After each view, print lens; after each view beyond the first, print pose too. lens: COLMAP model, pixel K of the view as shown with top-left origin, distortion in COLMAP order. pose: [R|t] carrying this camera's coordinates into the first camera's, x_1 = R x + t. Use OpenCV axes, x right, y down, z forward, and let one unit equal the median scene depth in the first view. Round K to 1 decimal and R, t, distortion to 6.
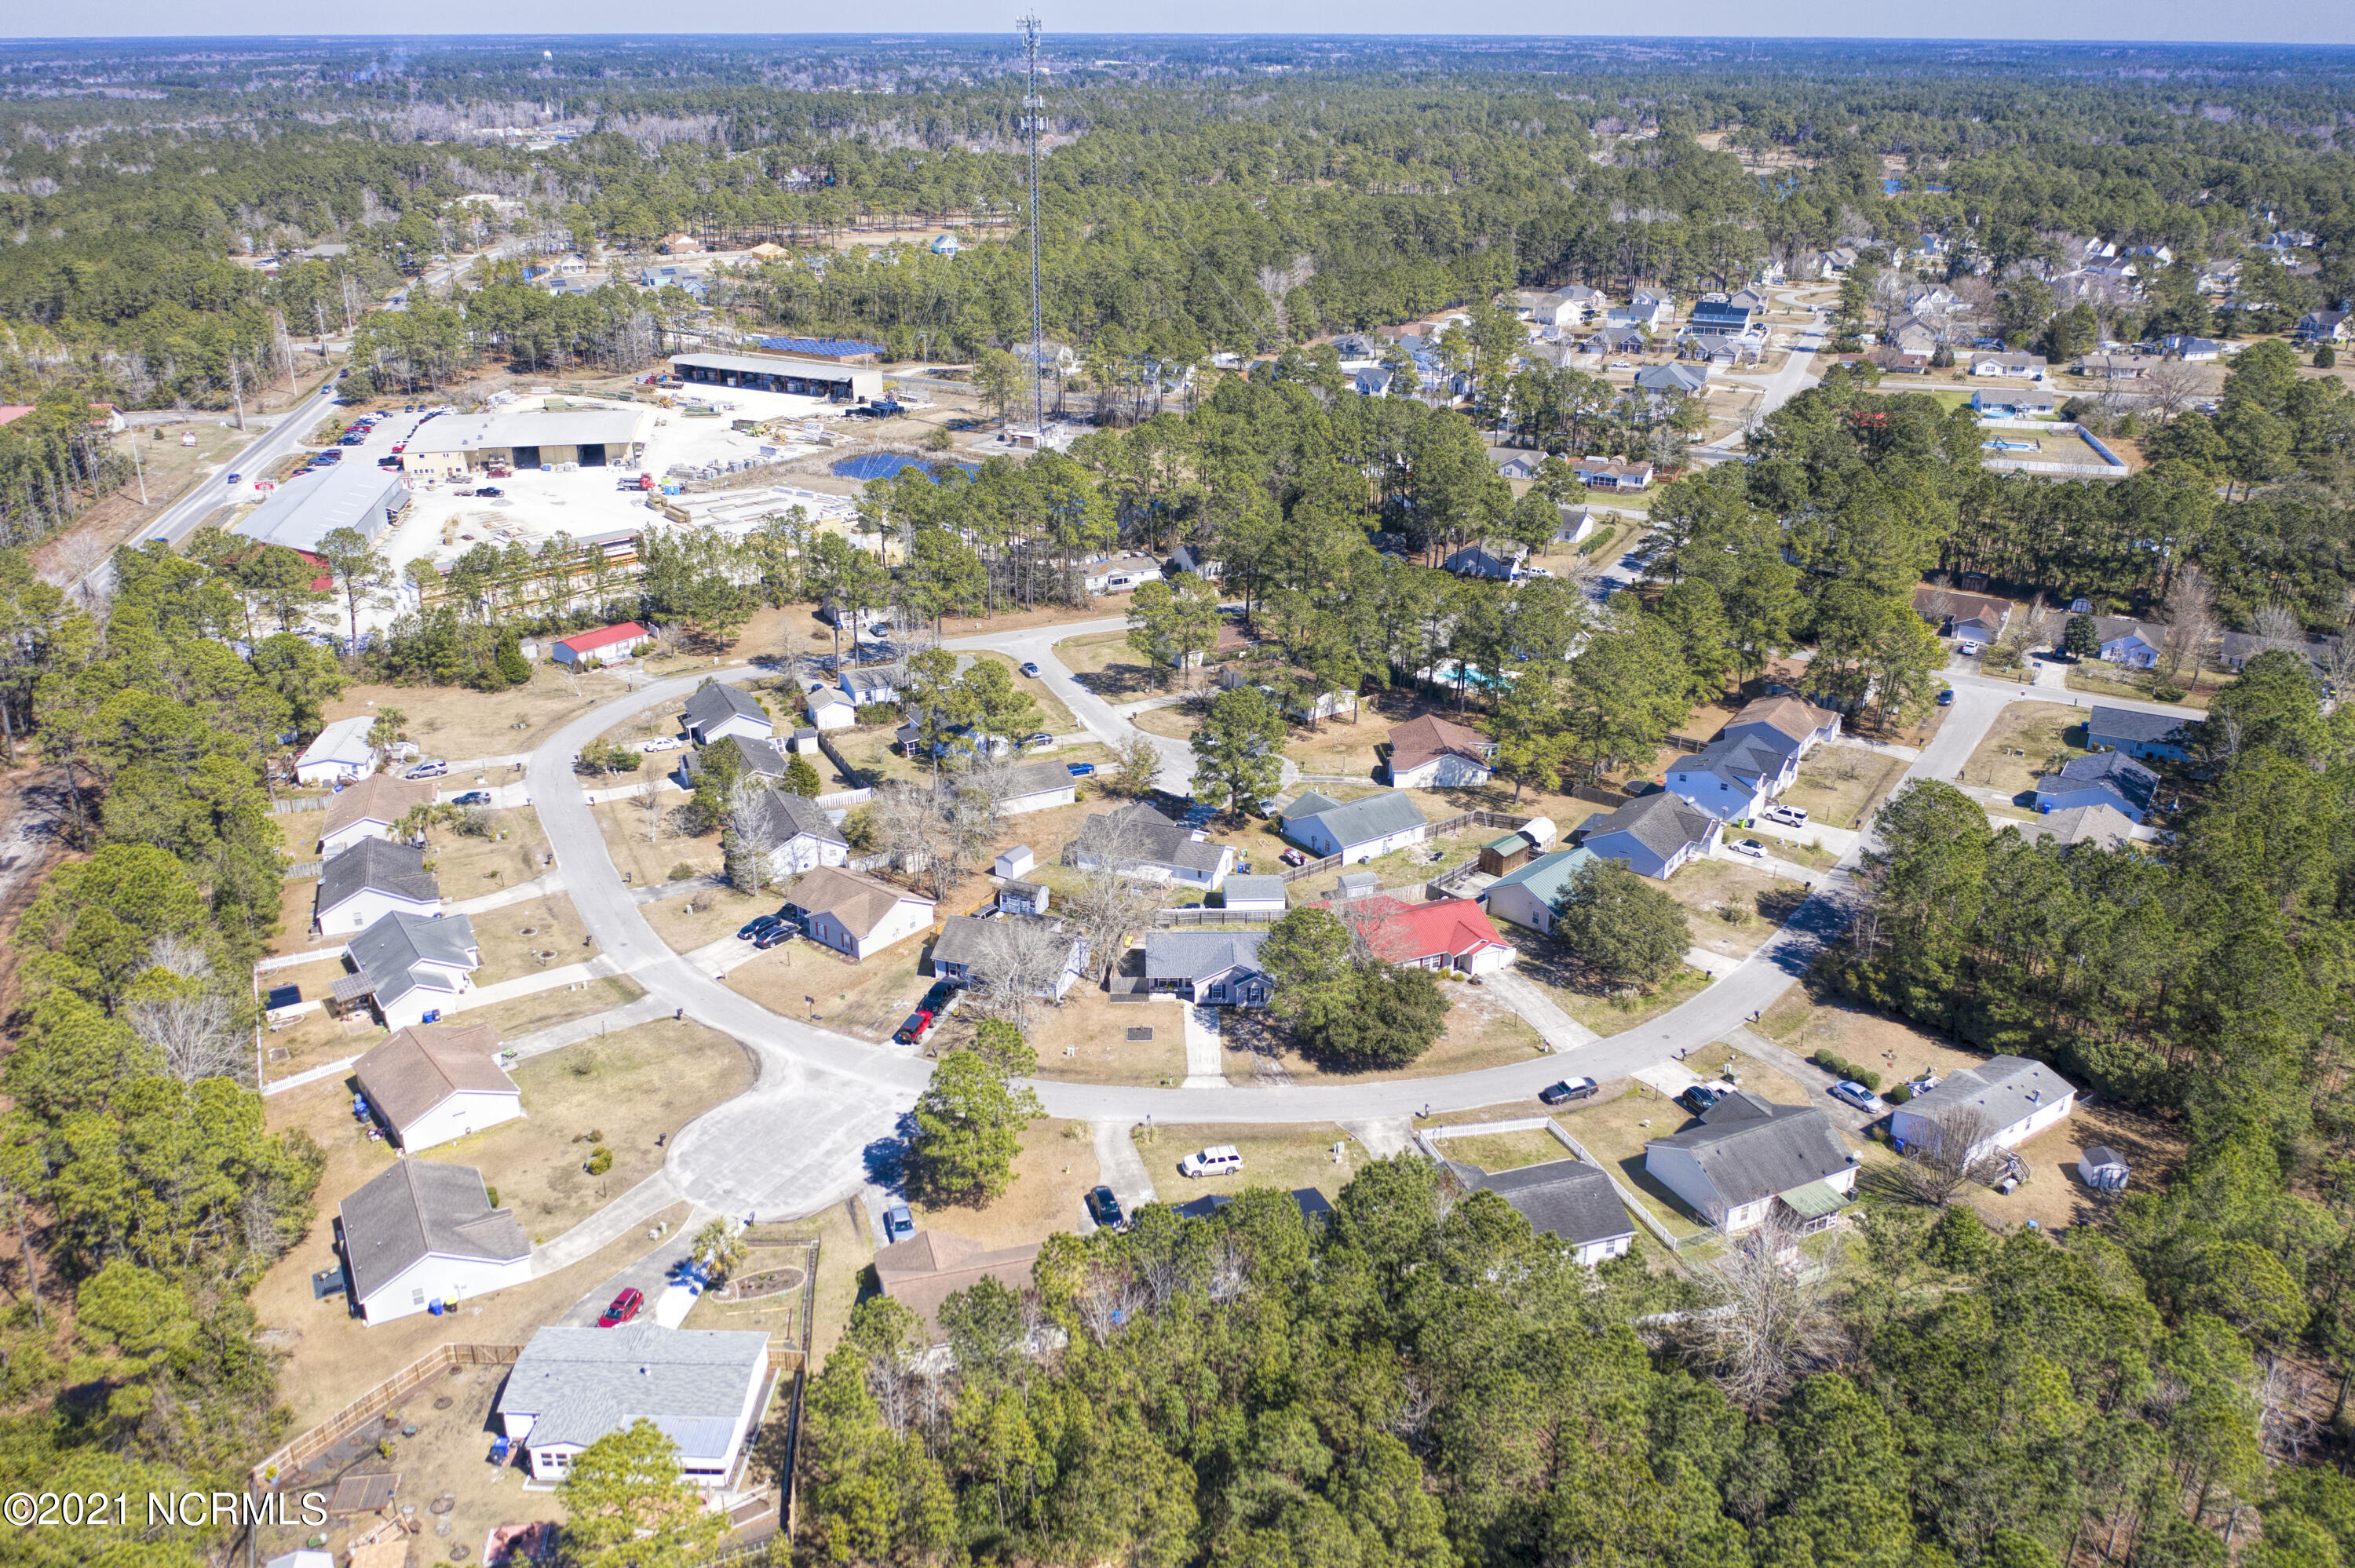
lens RADIAL K [[1892.7, 0, 1177.5], [0, 1892.7, 784.0], [0, 0, 1]] dist [-0.016612, 0.007071]
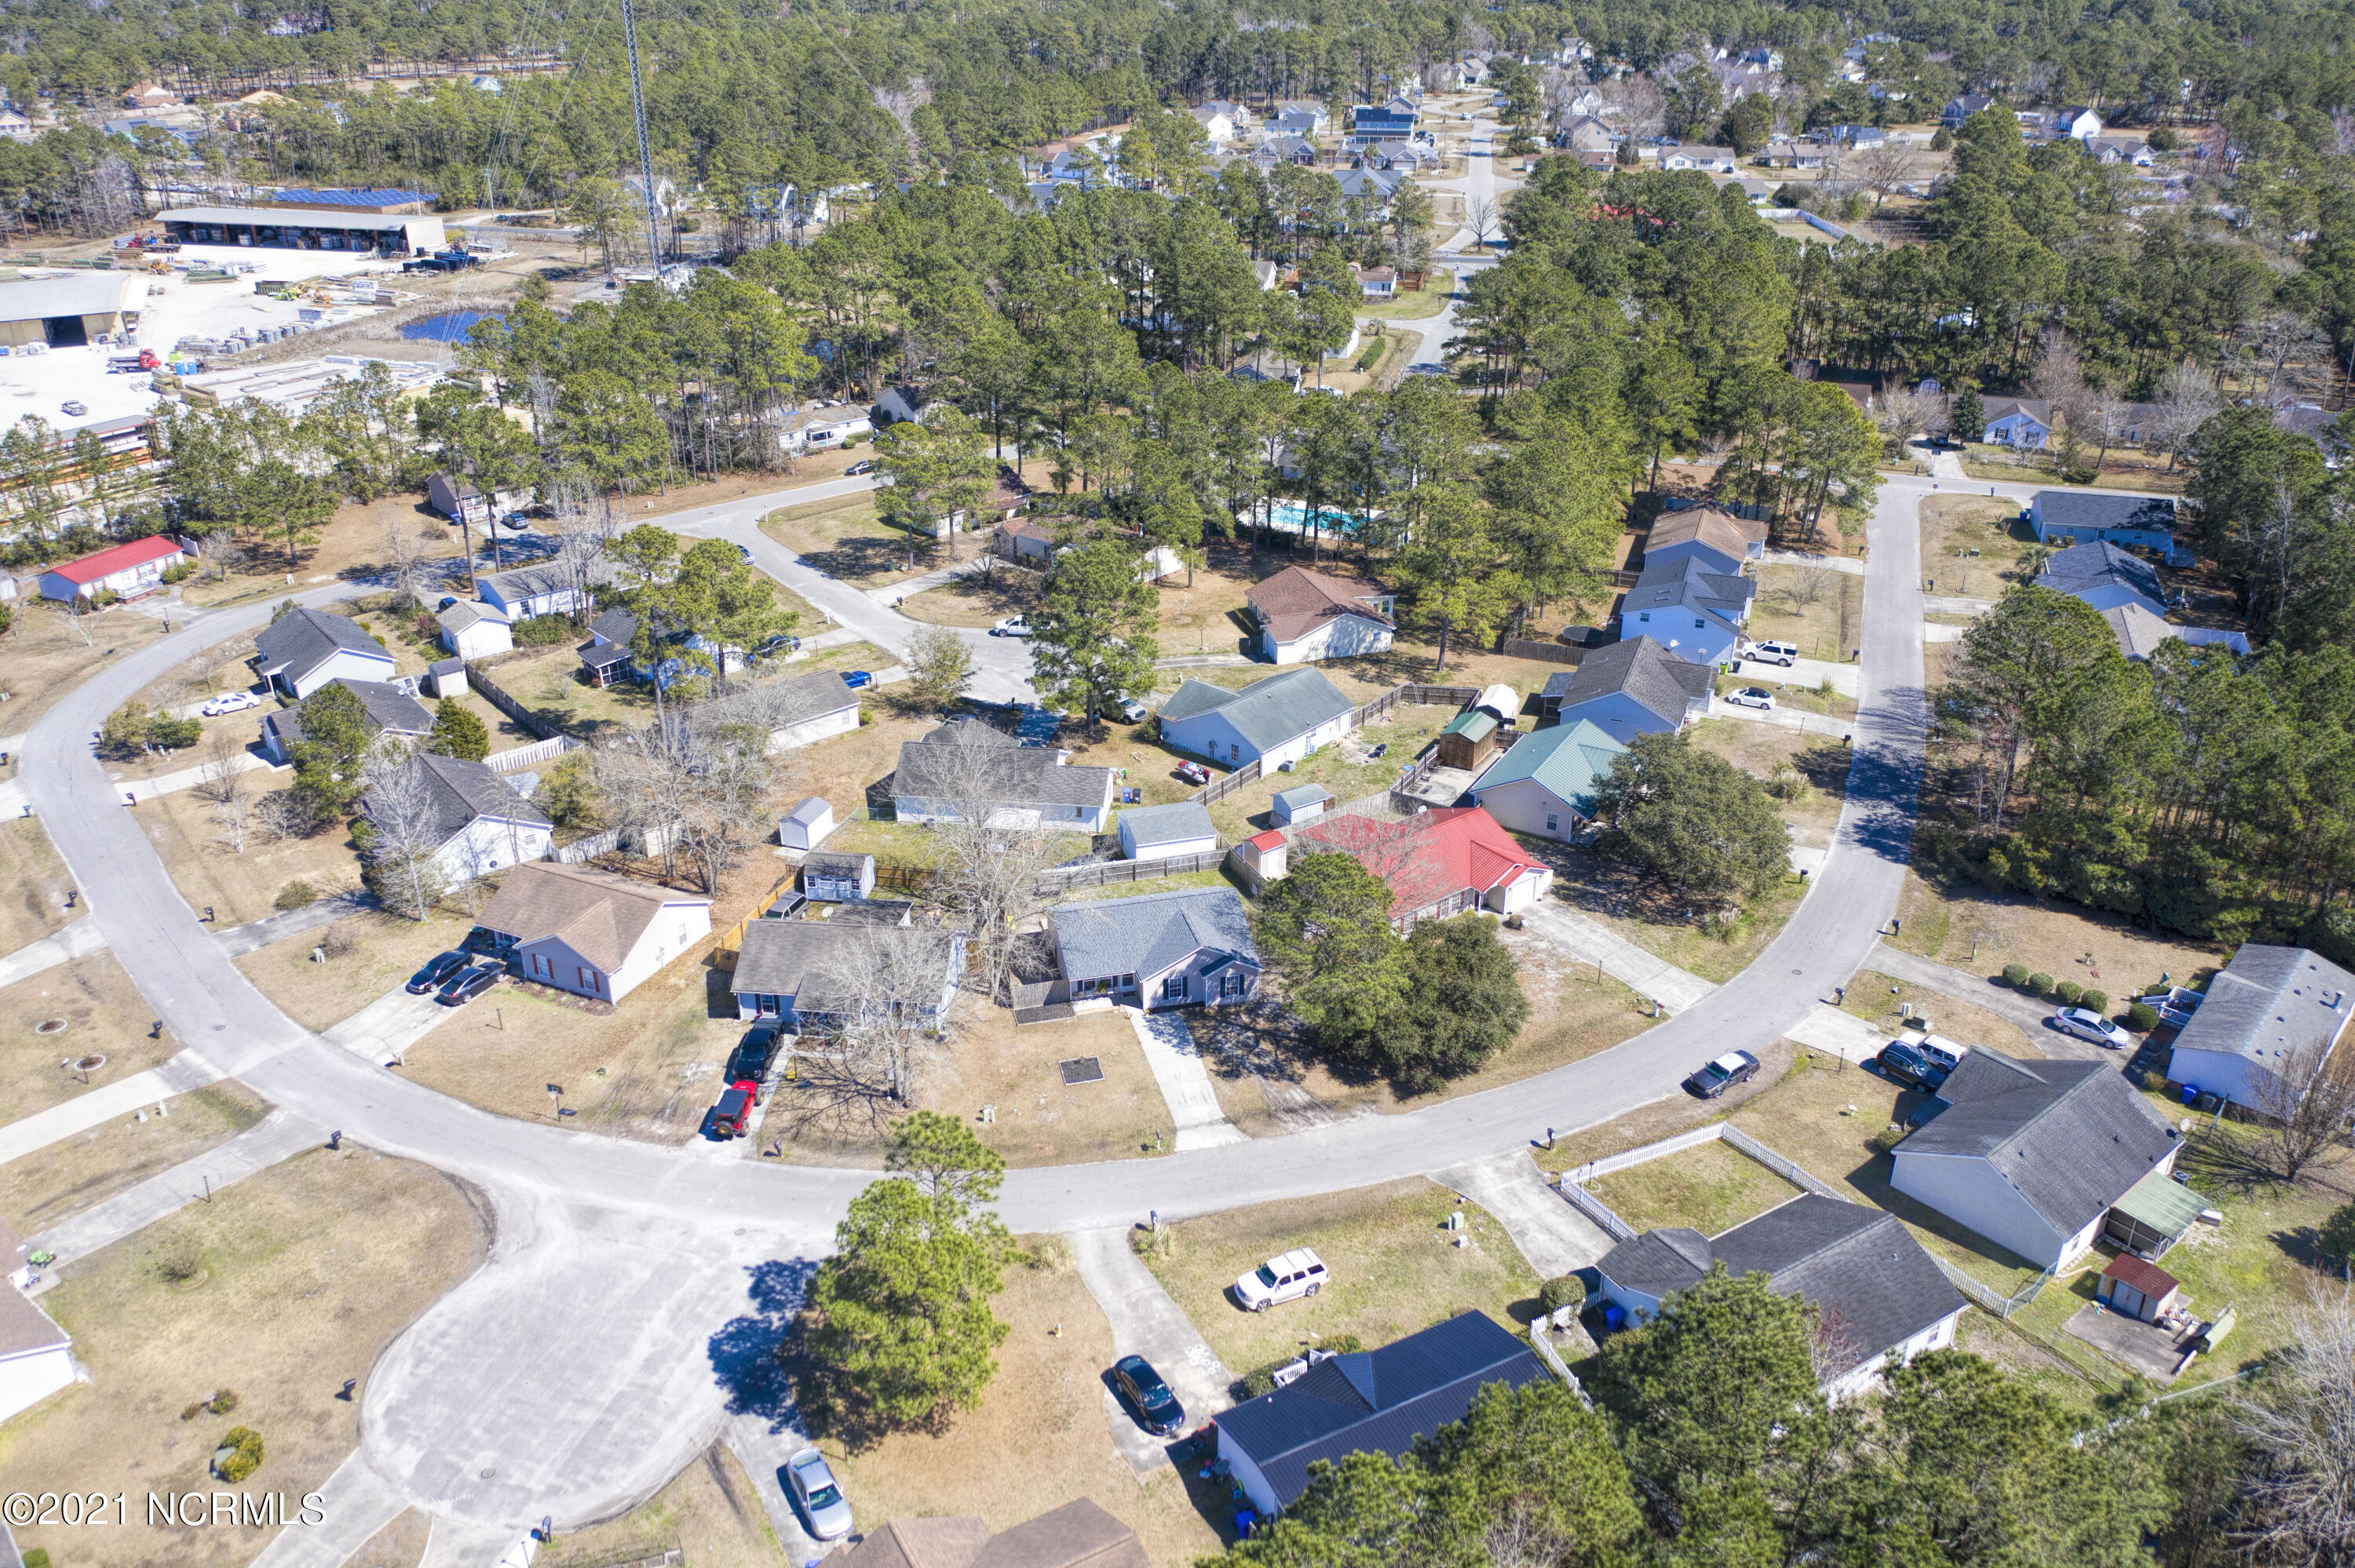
lens RADIAL K [[1892.7, 0, 1177.5], [0, 1892.7, 784.0], [0, 0, 1]] dist [-0.016612, 0.007071]
pose [[0.972805, -0.107341, 0.205253, -0.087627], [0.094571, 0.992978, 0.071073, -0.008517], [-0.211440, -0.049729, 0.976125, 0.276560]]
